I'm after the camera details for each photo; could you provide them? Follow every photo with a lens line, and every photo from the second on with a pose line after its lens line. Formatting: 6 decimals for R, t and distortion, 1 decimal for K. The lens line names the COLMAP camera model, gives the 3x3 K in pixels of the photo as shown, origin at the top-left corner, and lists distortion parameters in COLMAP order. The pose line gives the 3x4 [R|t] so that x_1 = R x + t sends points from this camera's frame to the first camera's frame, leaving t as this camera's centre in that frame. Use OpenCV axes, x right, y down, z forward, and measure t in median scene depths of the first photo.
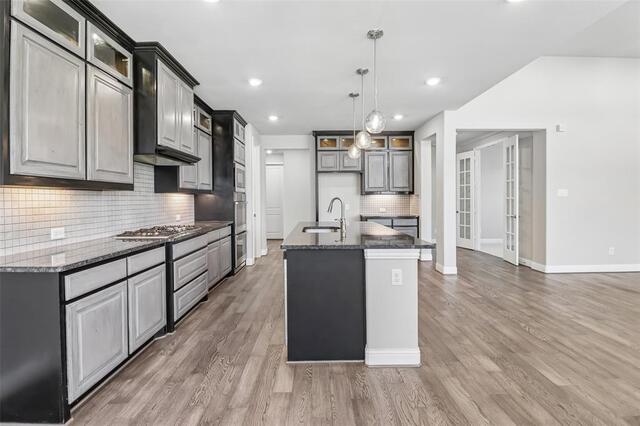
lens RADIAL K [[294.5, 0, 318.4], [0, 294.5, 200.4], [0, 0, 1]] dist [-0.008045, -0.001149]
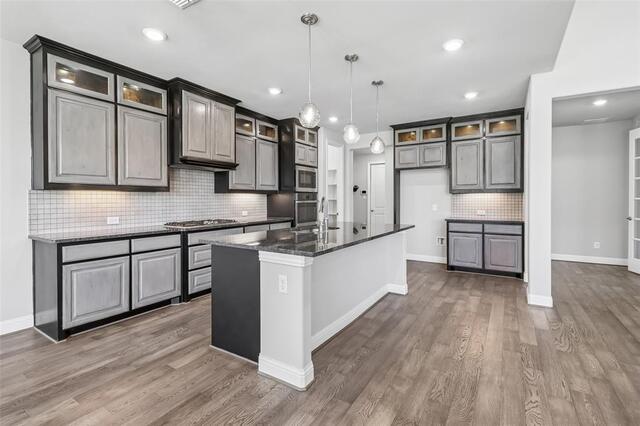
lens RADIAL K [[289.7, 0, 317.8], [0, 289.7, 199.8], [0, 0, 1]] dist [0.004768, -0.000509]
pose [[0.851474, 0.006150, -0.524360, 0.734328], [-0.006024, 0.999980, 0.001946, -0.002810], [0.524362, 0.001502, 0.851494, 0.256294]]
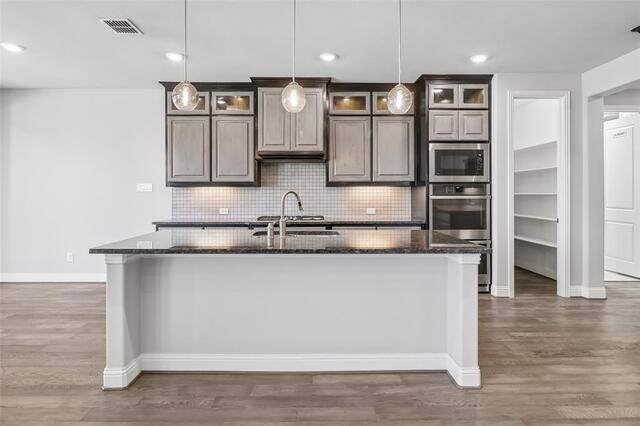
lens RADIAL K [[347.9, 0, 320.6], [0, 347.9, 195.7], [0, 0, 1]] dist [0.001995, -0.011619]
pose [[0.044962, 0.006419, -0.998968, 1.203649], [-0.002246, 0.999977, 0.006325, 0.000461], [0.998986, 0.001960, 0.044975, 1.390524]]
